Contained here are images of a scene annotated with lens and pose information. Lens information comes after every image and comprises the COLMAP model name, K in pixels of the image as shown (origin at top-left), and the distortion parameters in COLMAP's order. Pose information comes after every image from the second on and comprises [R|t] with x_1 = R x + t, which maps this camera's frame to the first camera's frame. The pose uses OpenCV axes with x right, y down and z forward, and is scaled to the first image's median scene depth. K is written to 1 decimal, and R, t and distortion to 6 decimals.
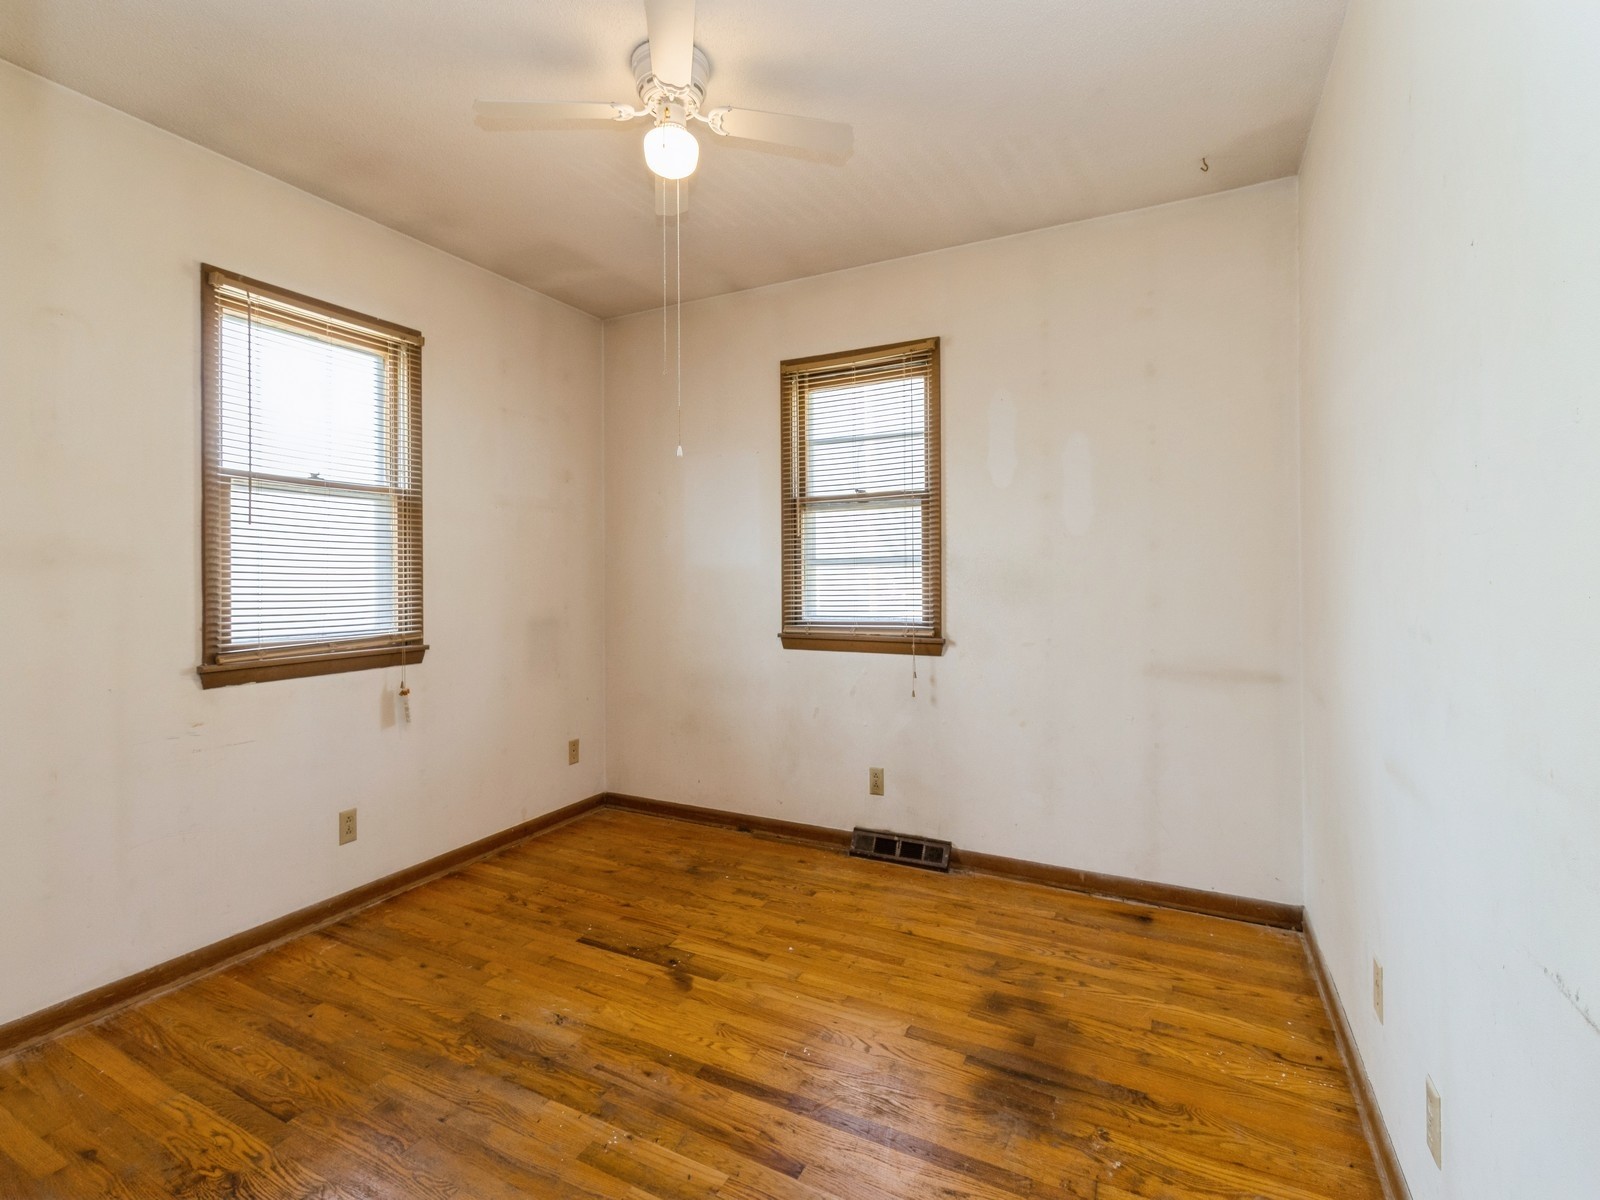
lens RADIAL K [[748.7, 0, 801.3], [0, 748.7, 571.2], [0, 0, 1]] dist [0.003058, -0.000173]
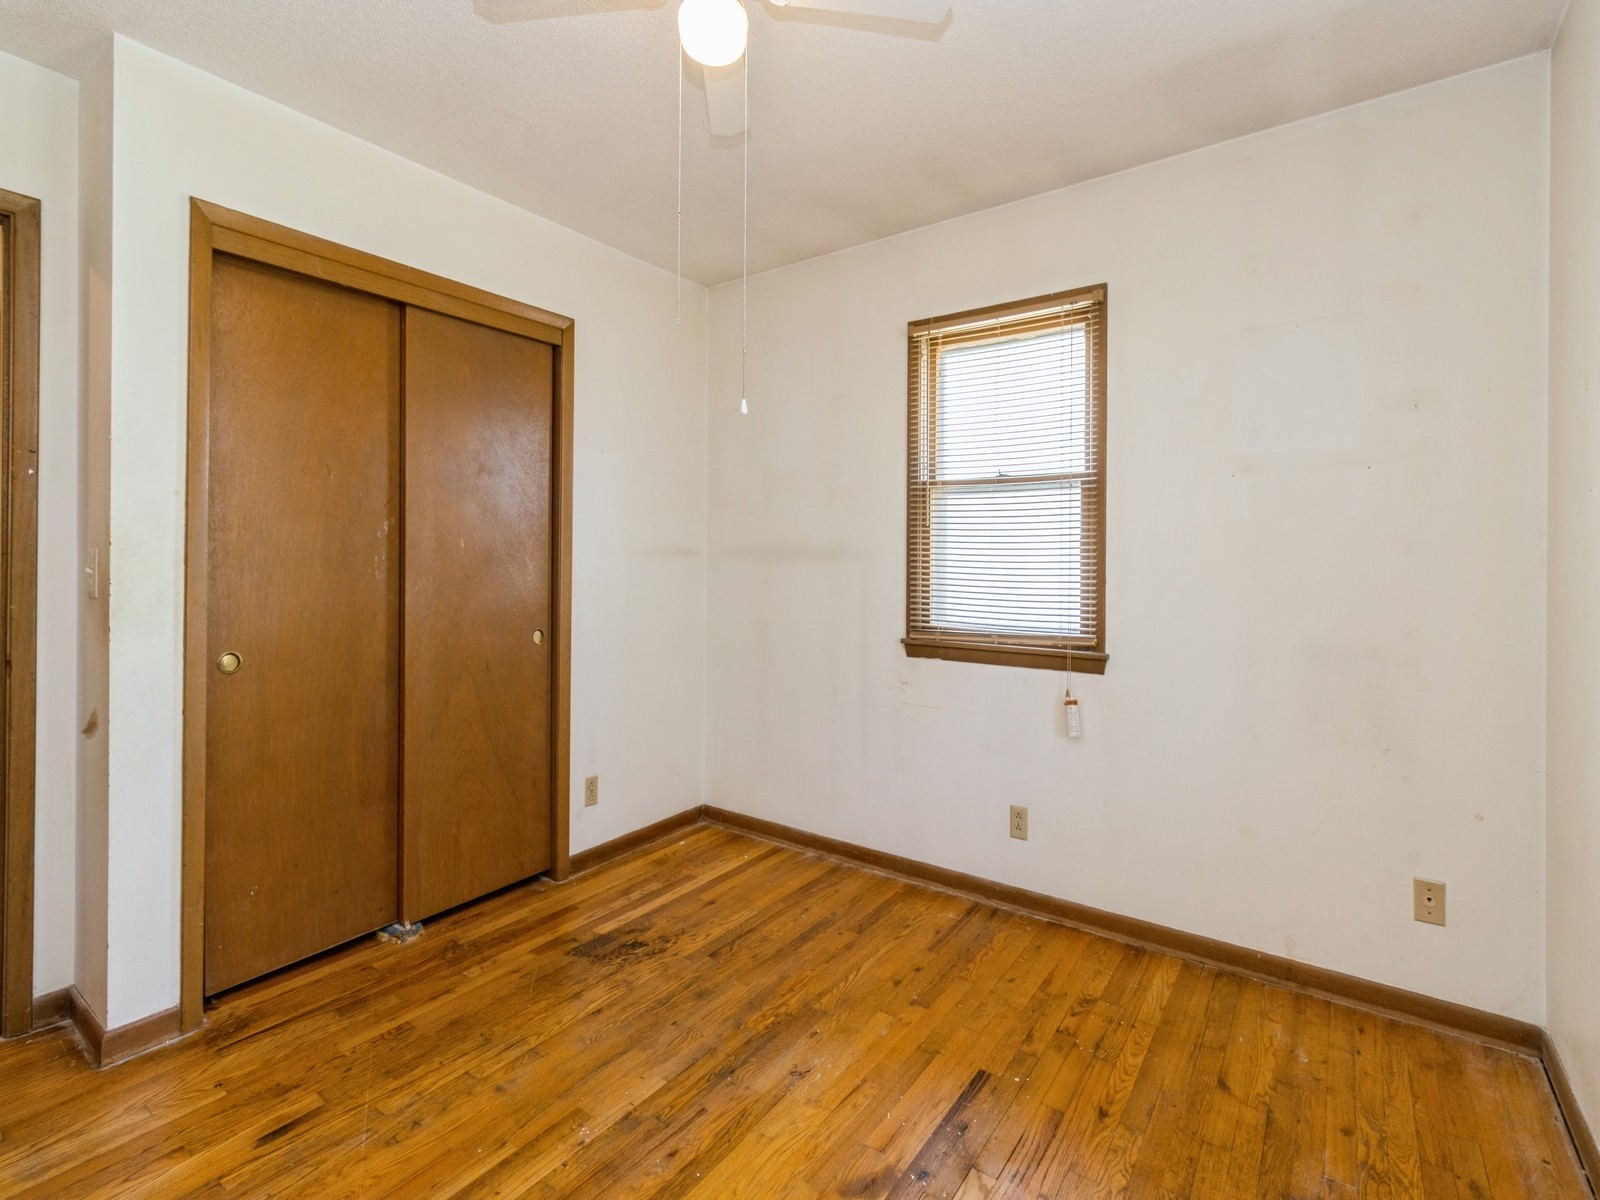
lens RADIAL K [[748.7, 0, 801.3], [0, 748.7, 571.2], [0, 0, 1]] dist [0.003058, -0.000173]
pose [[-0.158096, 0.014014, -0.987324, 0.528139], [-0.004773, 0.999877, 0.014956, -0.007343], [0.987412, 0.007077, -0.158010, 1.107175]]
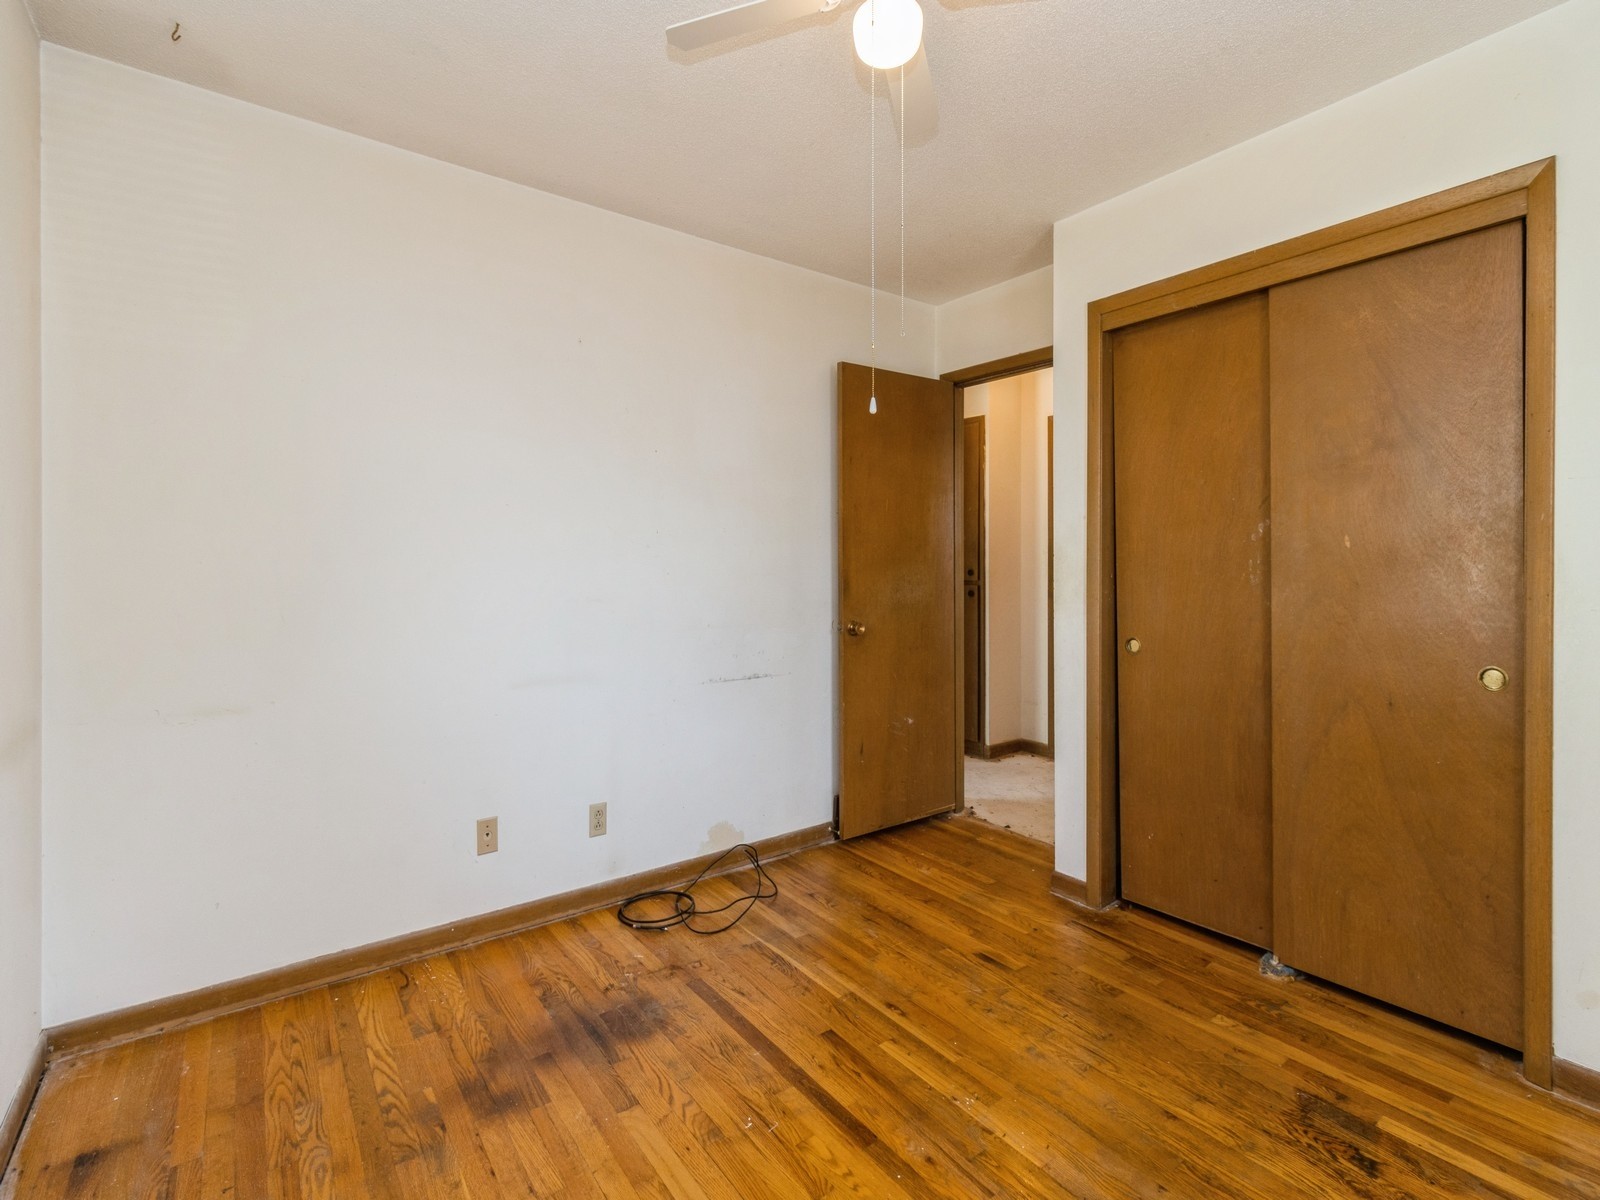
lens RADIAL K [[748.7, 0, 801.3], [0, 748.7, 571.2], [0, 0, 1]] dist [0.003058, -0.000173]
pose [[-0.895034, 0.003957, 0.445981, -0.396777], [0.007571, 0.999951, 0.006321, -0.005181], [-0.445934, 0.009034, -0.895020, 1.581751]]
